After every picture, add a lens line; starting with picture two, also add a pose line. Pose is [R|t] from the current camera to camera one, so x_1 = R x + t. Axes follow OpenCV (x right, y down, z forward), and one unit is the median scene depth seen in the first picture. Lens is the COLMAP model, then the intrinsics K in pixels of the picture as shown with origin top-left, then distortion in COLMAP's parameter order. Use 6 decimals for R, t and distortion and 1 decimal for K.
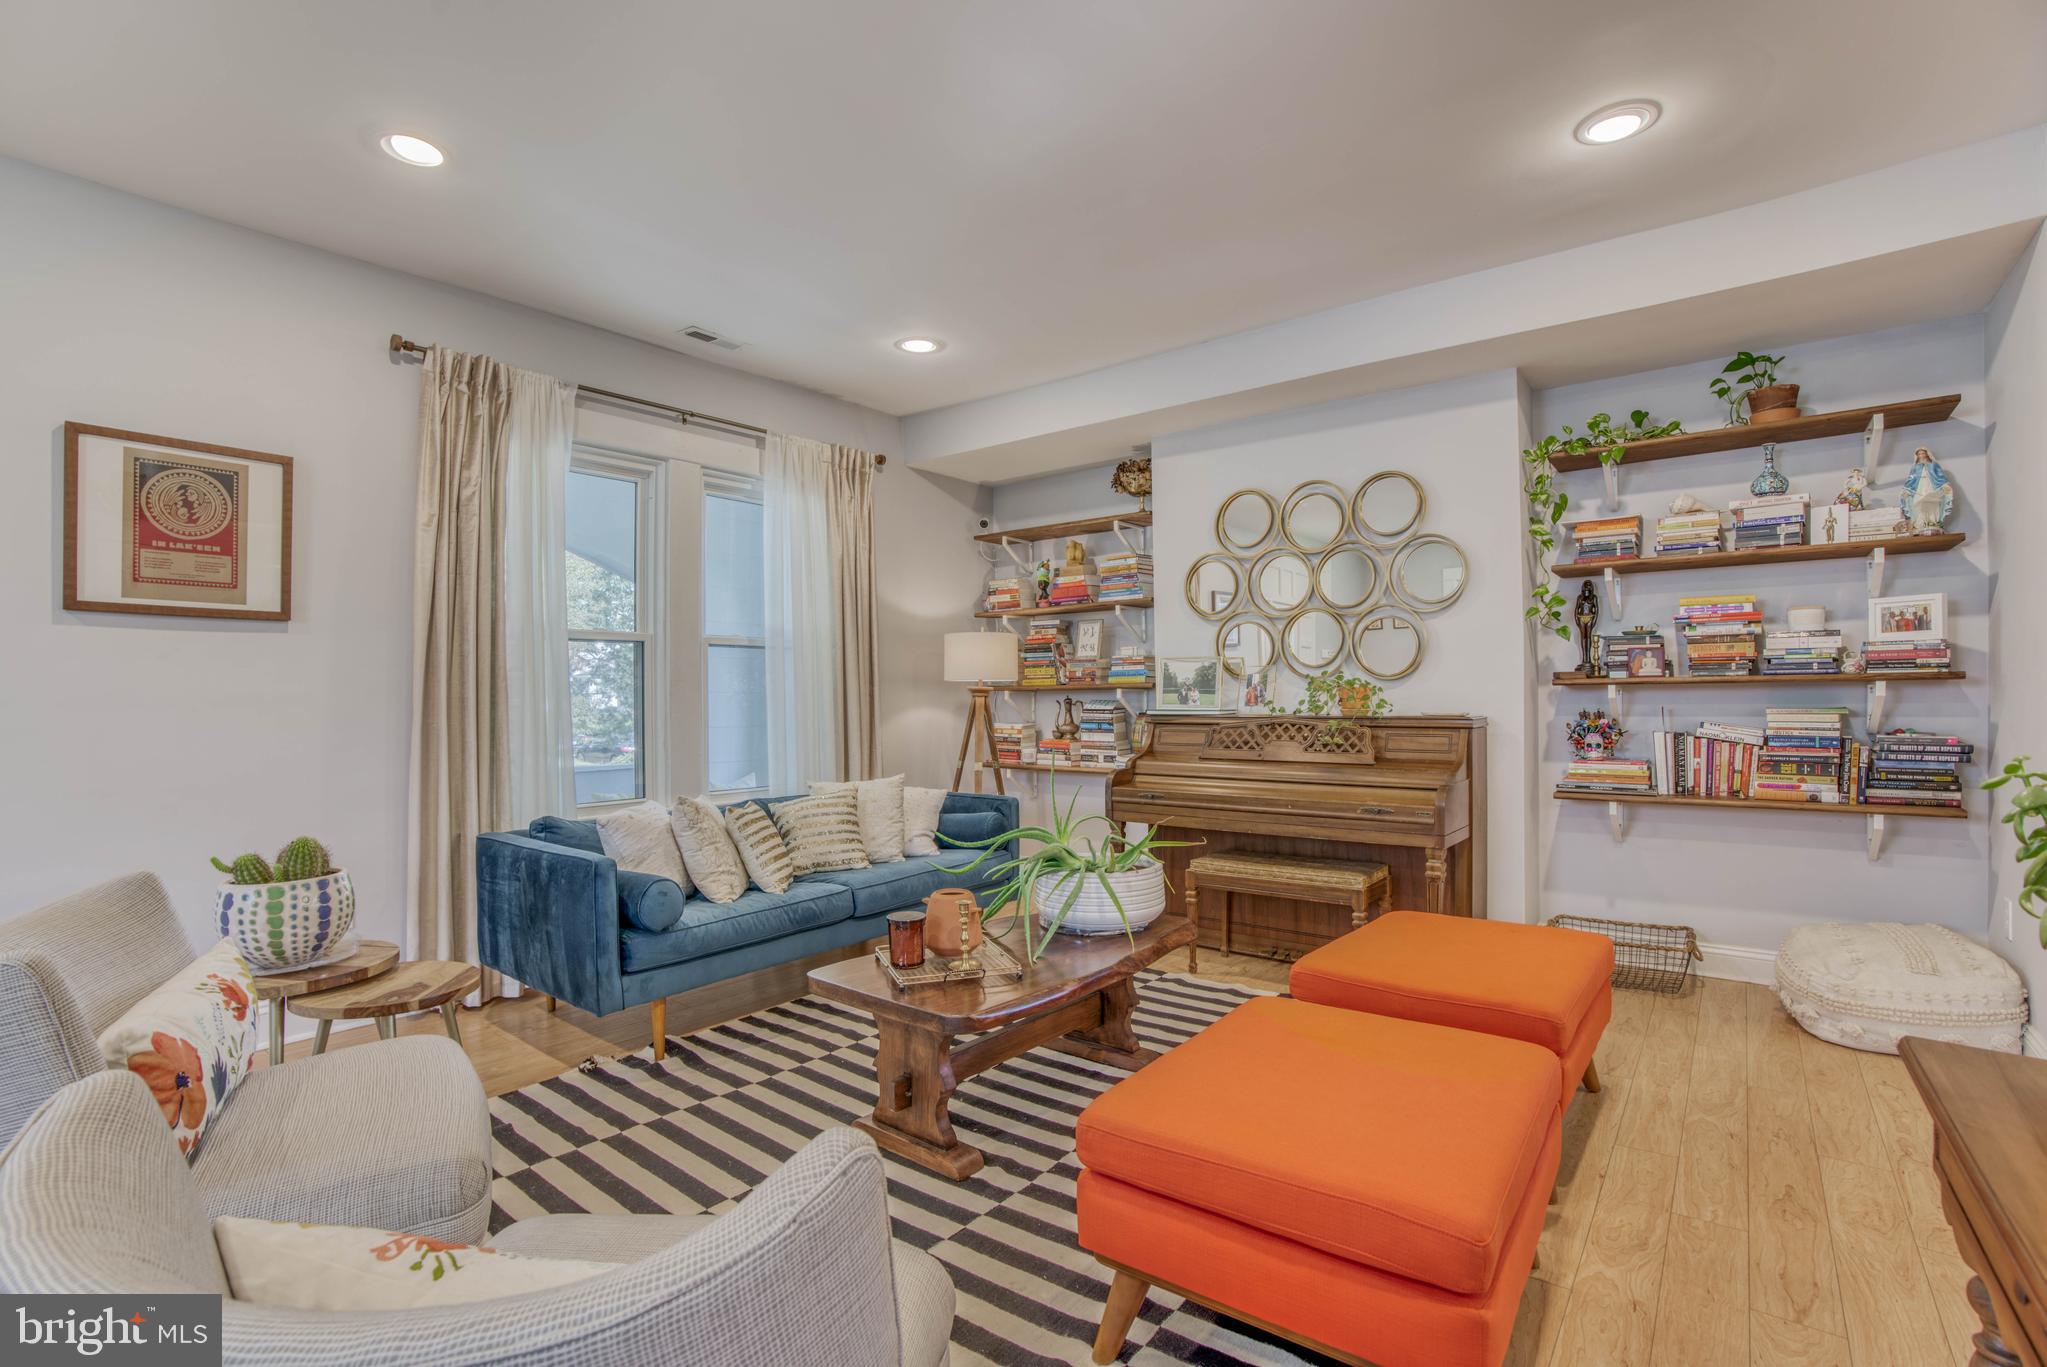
lens RADIAL K [[933.5, 0, 1010.1], [0, 933.5, 675.3], [0, 0, 1]] dist [-0.023187, 0.007123]
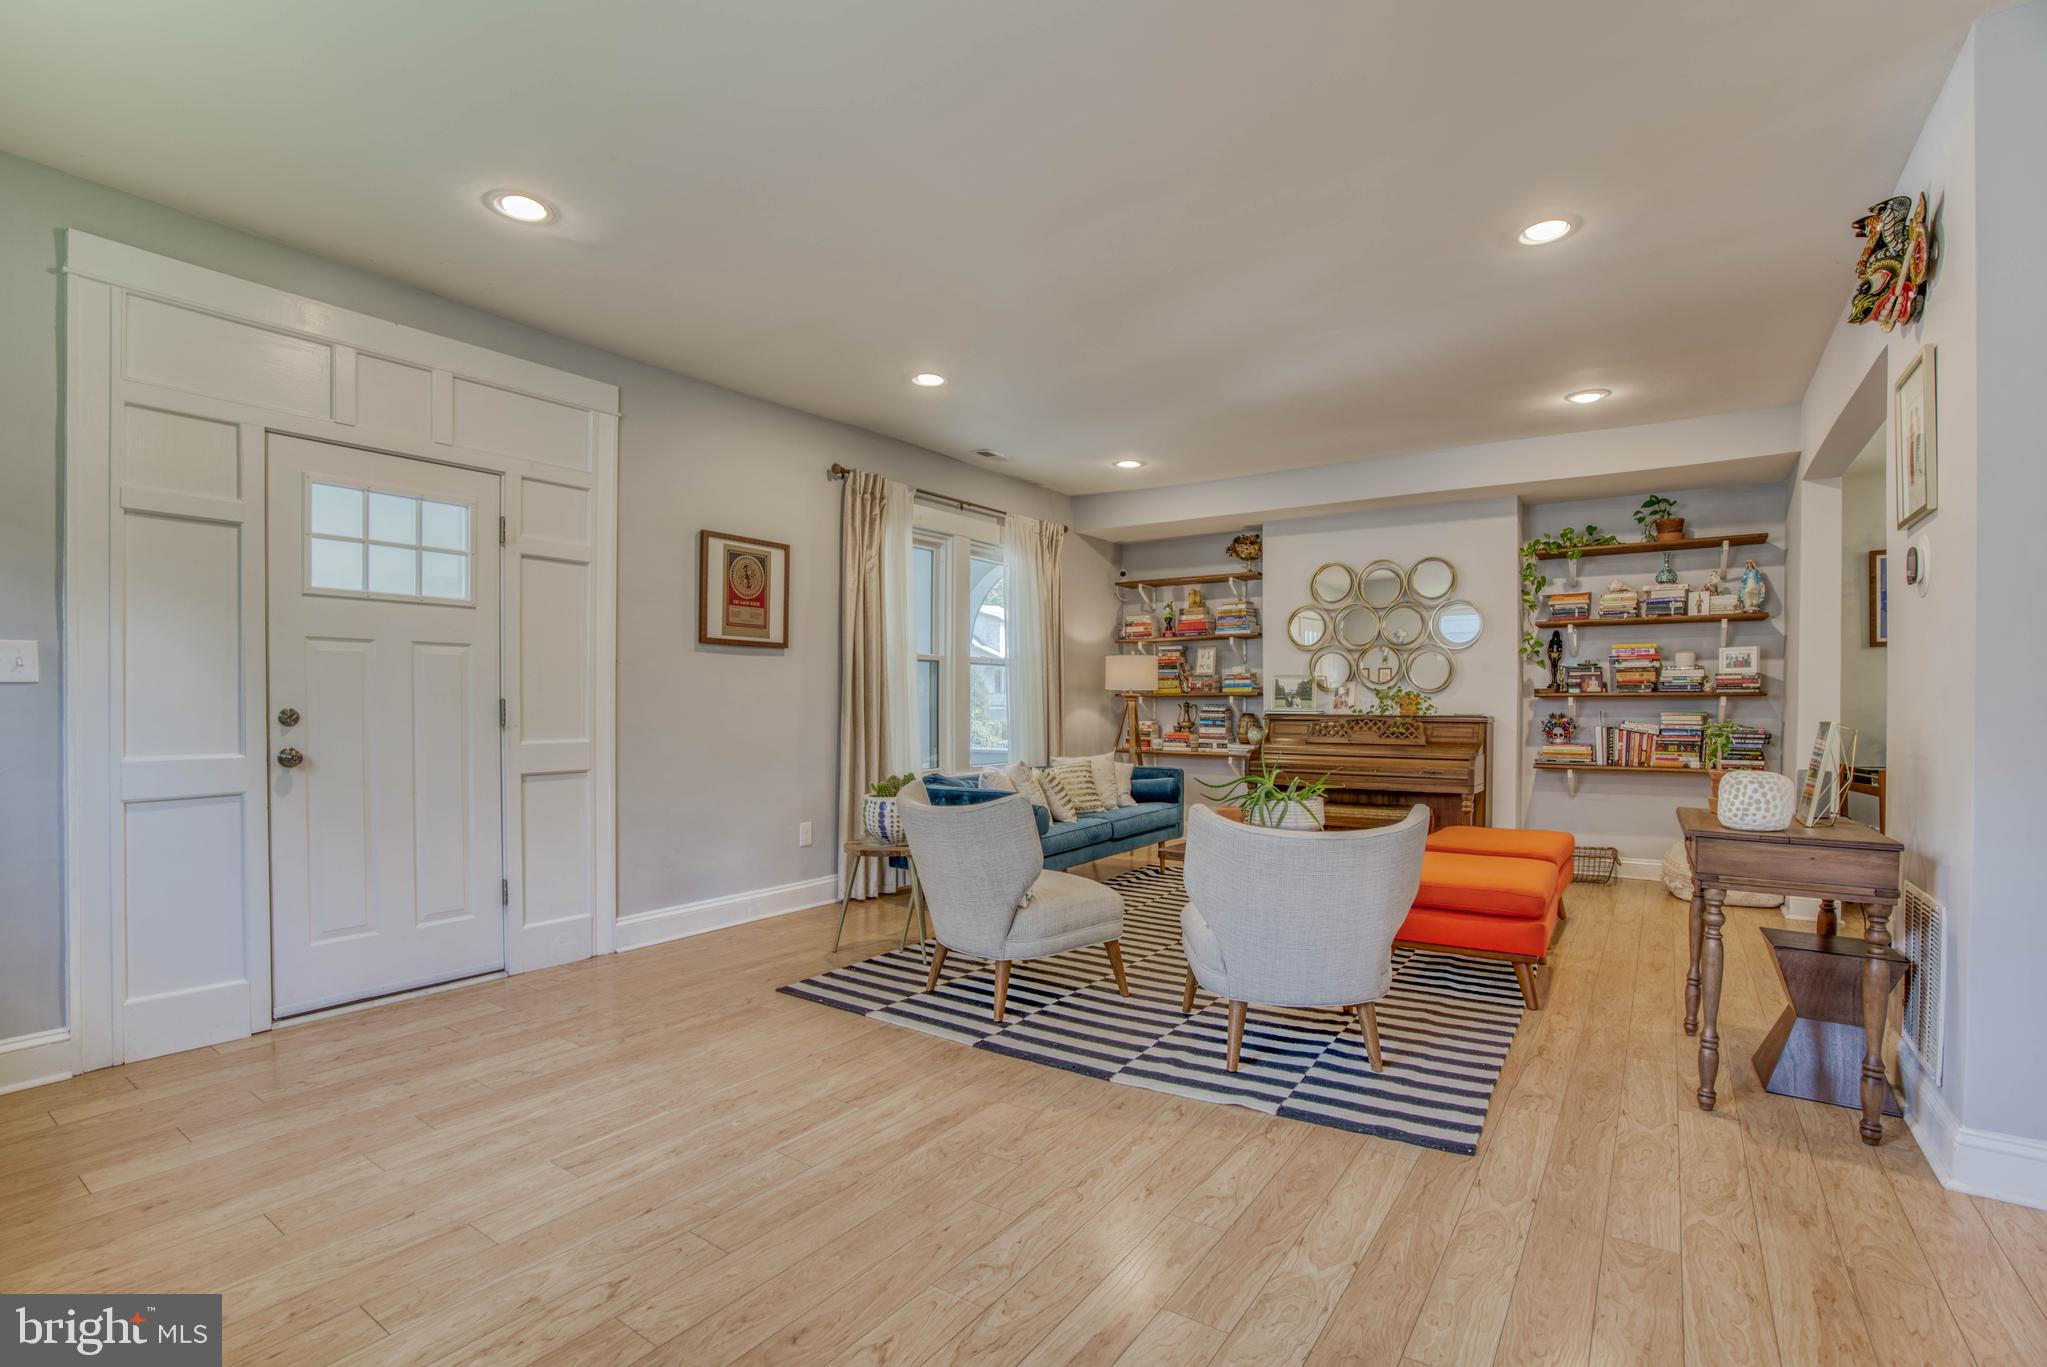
lens RADIAL K [[933.5, 0, 1027.6], [0, 933.5, 701.3], [0, 0, 1]] dist [-0.023187, 0.007123]
pose [[0.997111, 0.009693, 0.075341, -0.396178], [-0.011269, 0.999726, 0.020520, -0.004671], [-0.075121, -0.021310, 0.996947, -0.513962]]
